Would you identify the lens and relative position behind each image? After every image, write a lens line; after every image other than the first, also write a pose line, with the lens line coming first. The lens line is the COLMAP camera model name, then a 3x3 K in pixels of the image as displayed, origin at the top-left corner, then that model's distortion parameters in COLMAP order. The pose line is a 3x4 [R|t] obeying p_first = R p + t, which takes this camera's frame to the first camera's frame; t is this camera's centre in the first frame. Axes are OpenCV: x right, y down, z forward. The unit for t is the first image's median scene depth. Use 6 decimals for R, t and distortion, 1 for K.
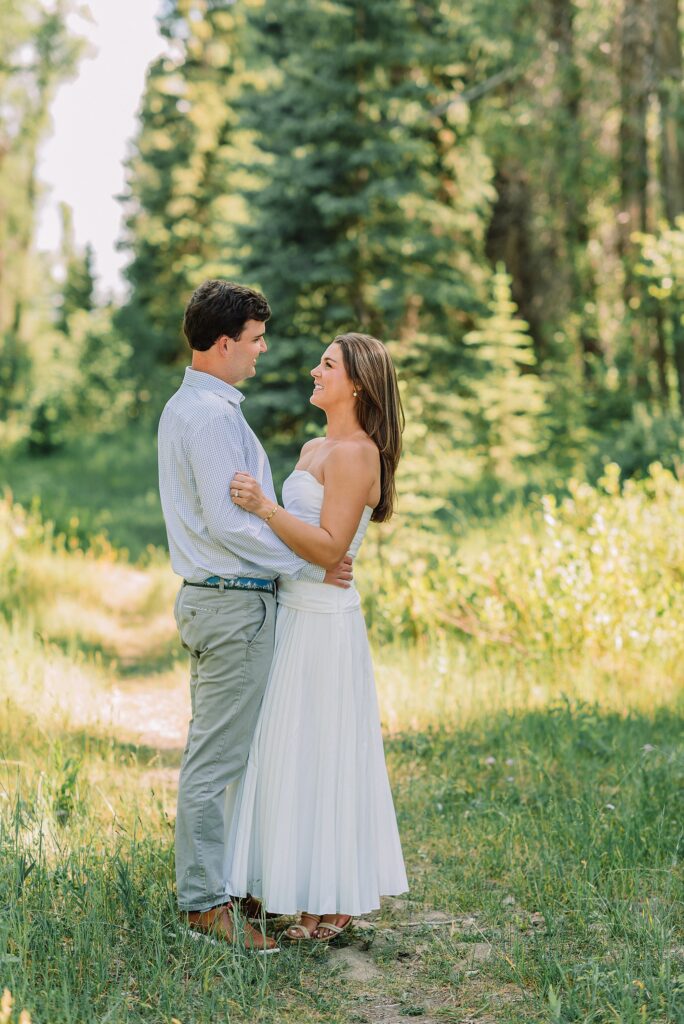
lens RADIAL K [[2551.7, 0, 342.7], [0, 2551.7, 480.9], [0, 0, 1]] dist [-0.044479, 0.367848]
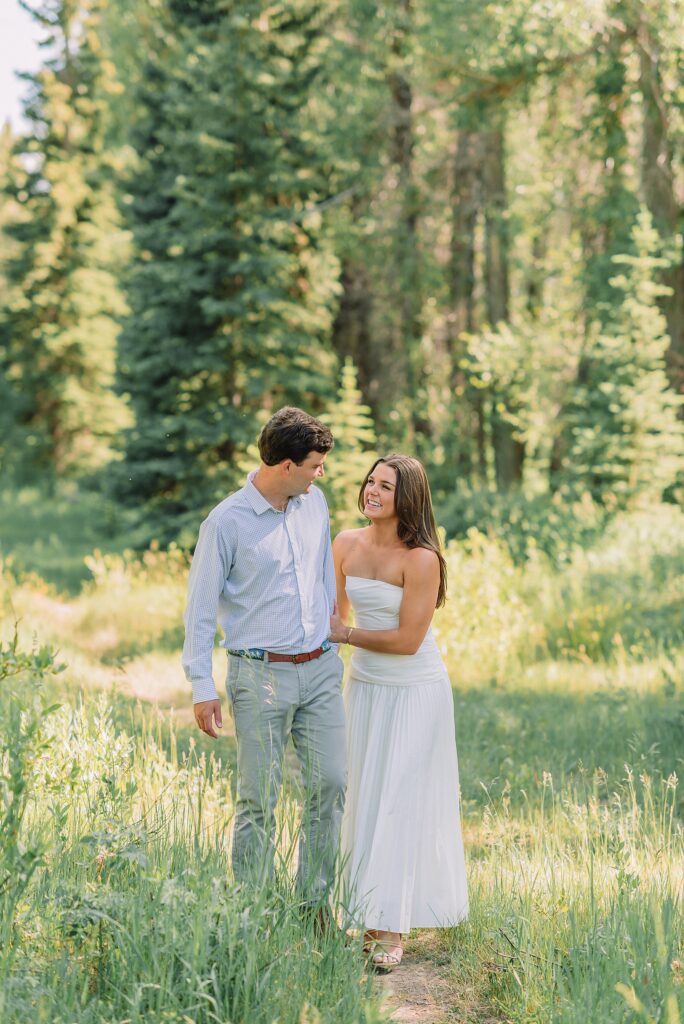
lens RADIAL K [[2446.6, 0, 411.9], [0, 2446.6, 512.7], [0, 0, 1]] dist [-0.034154, 0.422947]
pose [[0.994922, 0.028846, 0.096424, -0.014066], [-0.027728, 0.999532, -0.012911, 0.001124], [-0.096751, 0.010172, 0.995257, -0.116364]]
